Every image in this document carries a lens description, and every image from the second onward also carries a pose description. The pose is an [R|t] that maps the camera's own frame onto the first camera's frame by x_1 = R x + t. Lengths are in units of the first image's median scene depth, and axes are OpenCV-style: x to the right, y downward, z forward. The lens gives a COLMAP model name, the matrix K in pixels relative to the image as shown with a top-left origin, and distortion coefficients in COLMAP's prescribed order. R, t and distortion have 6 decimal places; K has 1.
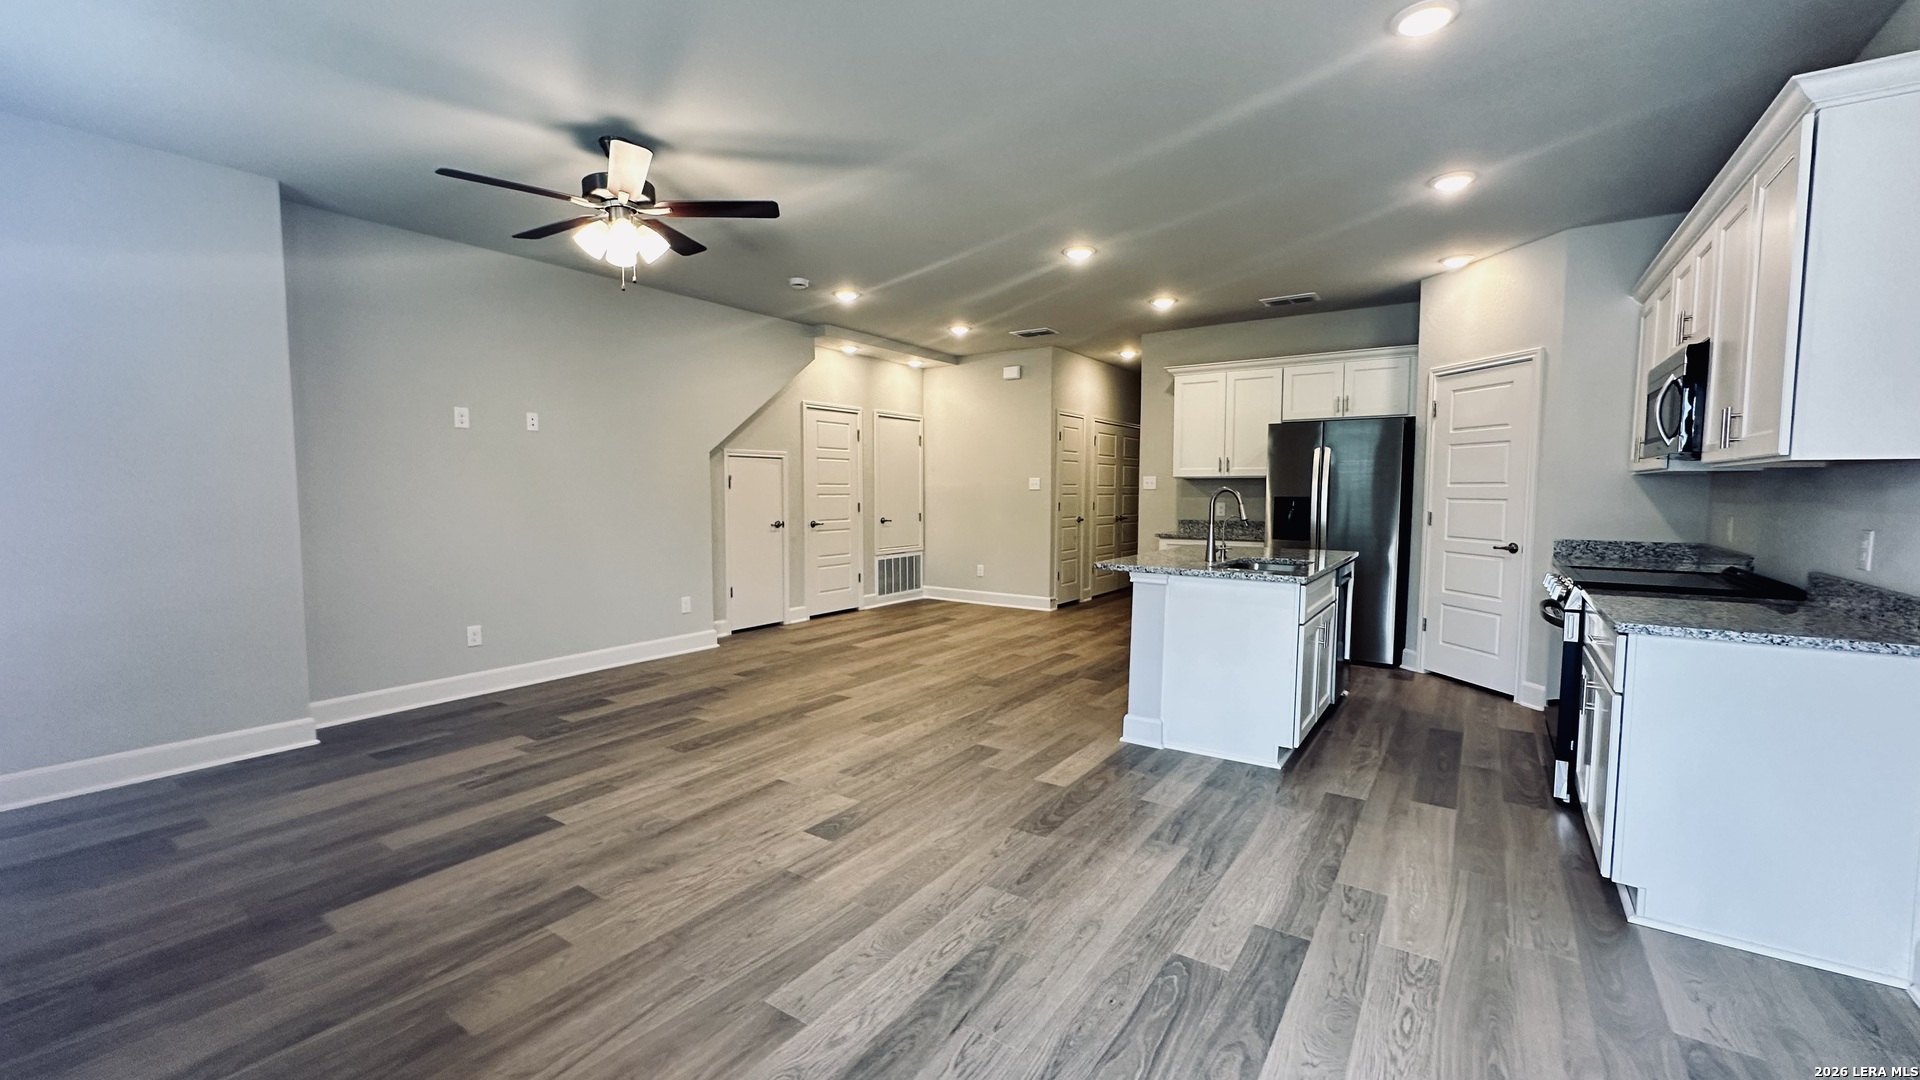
lens RADIAL K [[765.3, 0, 963.4], [0, 765.3, 541.5], [0, 0, 1]] dist [-0.001668, 0.000225]
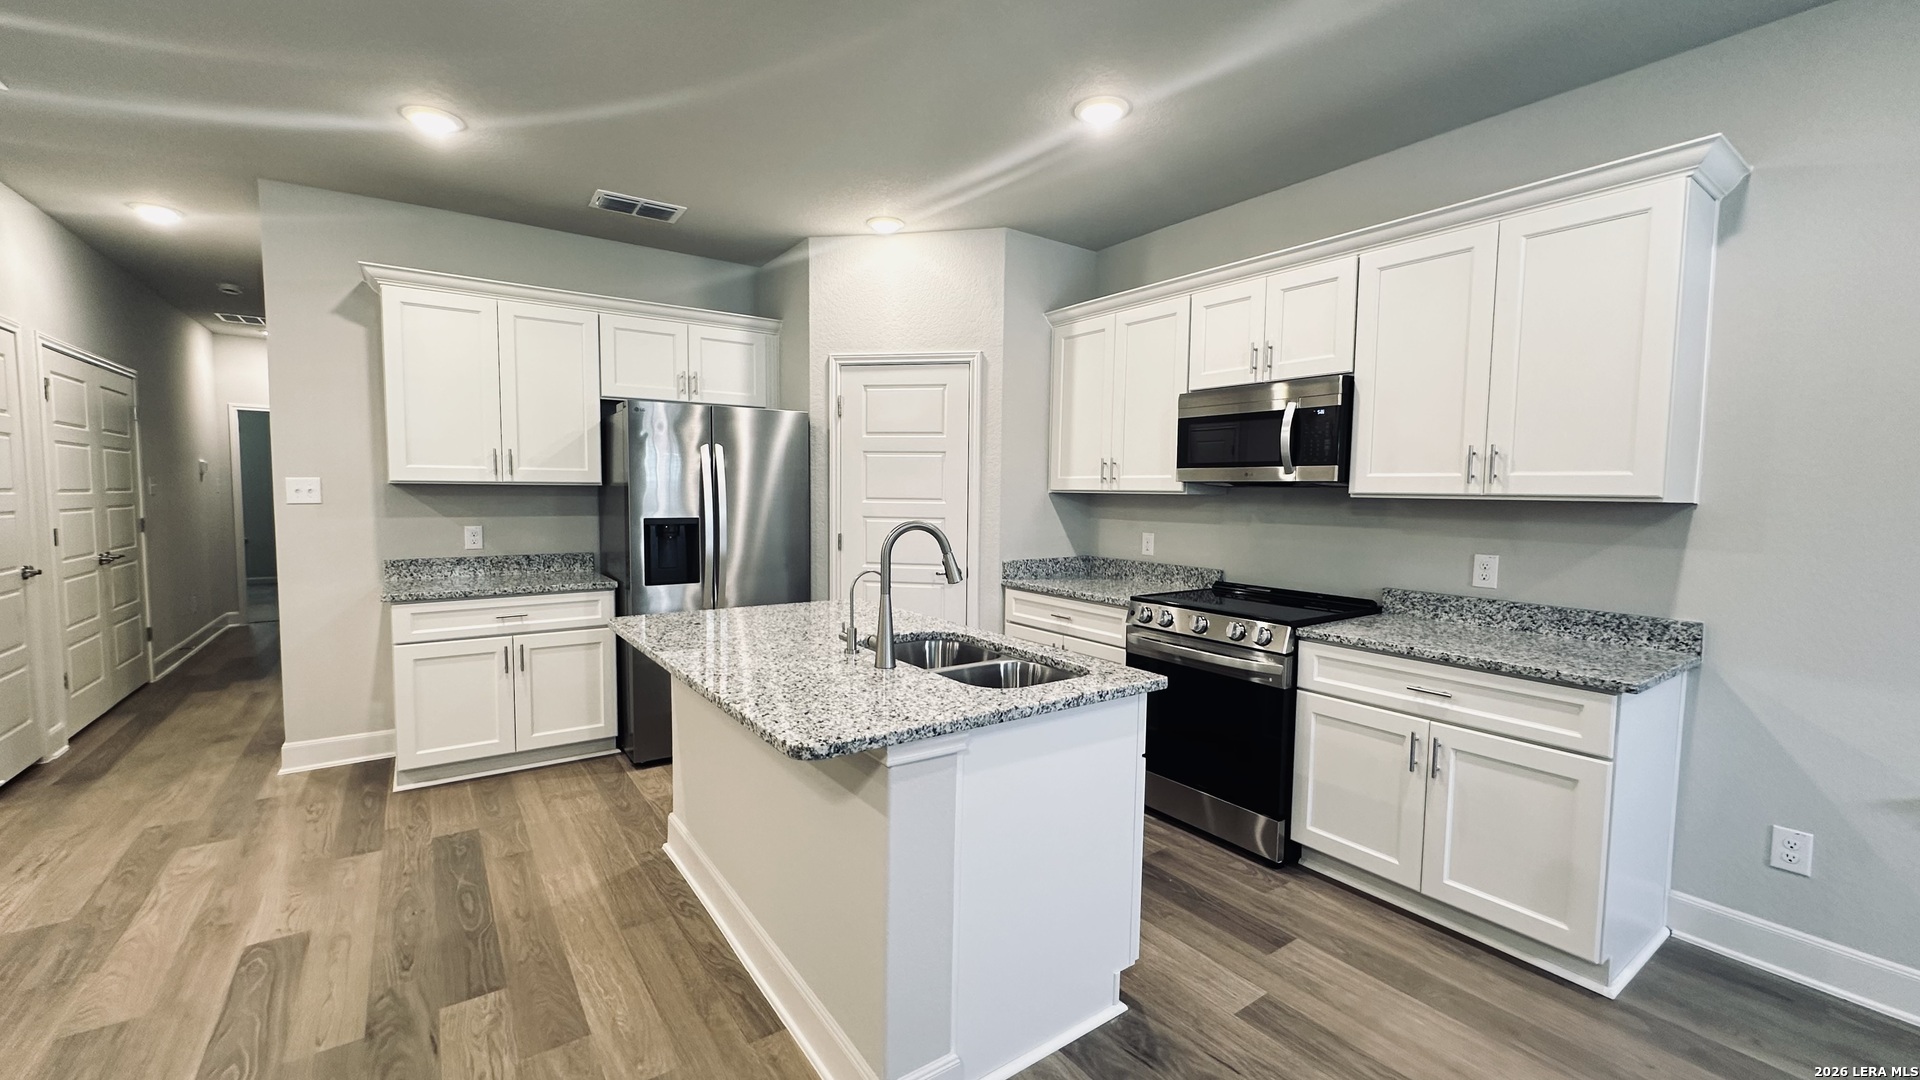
lens RADIAL K [[765.3, 0, 964.3], [0, 765.3, 541.5], [0, 0, 1]] dist [-0.001668, 0.000225]
pose [[0.347704, -0.061292, 0.935599, -0.118752], [0.054178, 0.997507, 0.045214, -0.070851], [-0.936038, 0.034967, 0.350158, 0.710828]]
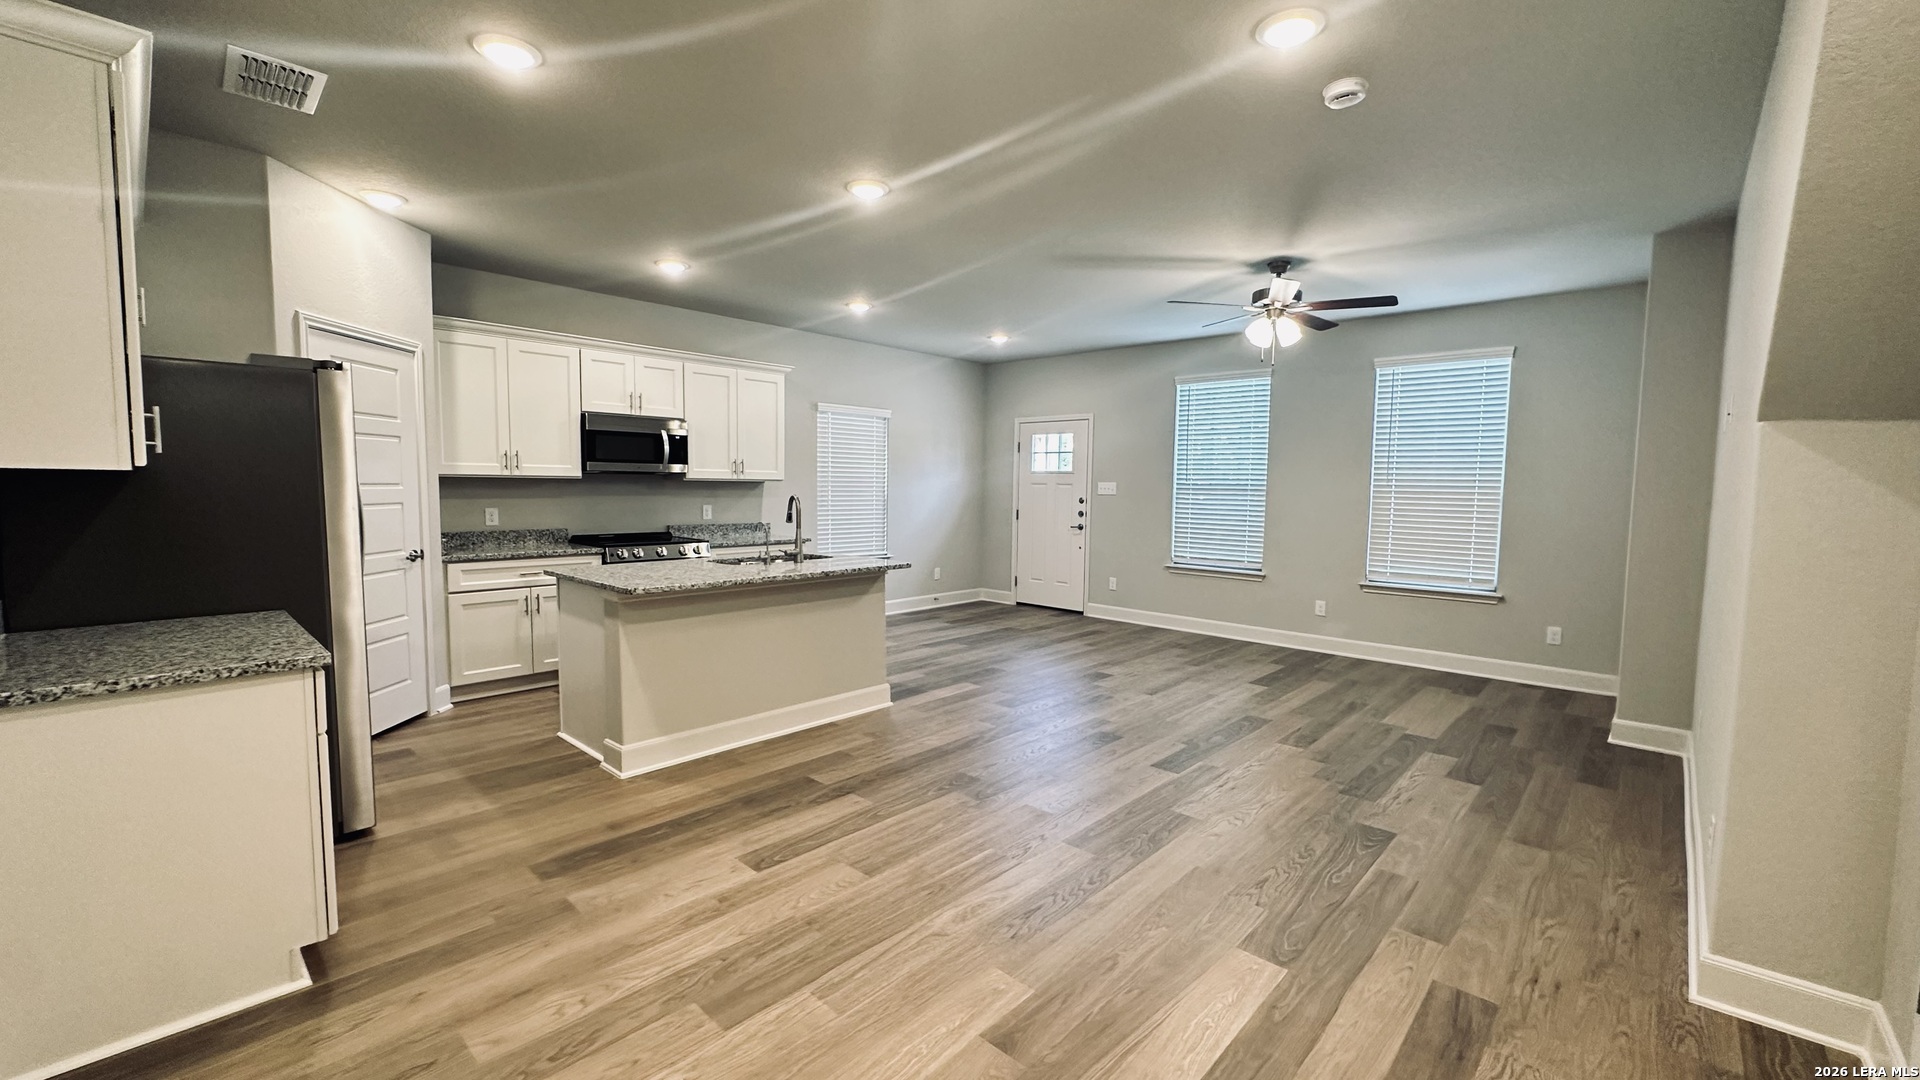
lens RADIAL K [[765.3, 0, 961.9], [0, 765.3, 542.0], [0, 0, 1]] dist [-0.001668, 0.000225]
pose [[-0.988891, -0.028469, 0.145891, -0.064838], [-0.007103, 0.989417, 0.144926, -0.151777], [-0.148473, 0.142280, -0.978628, 1.888580]]
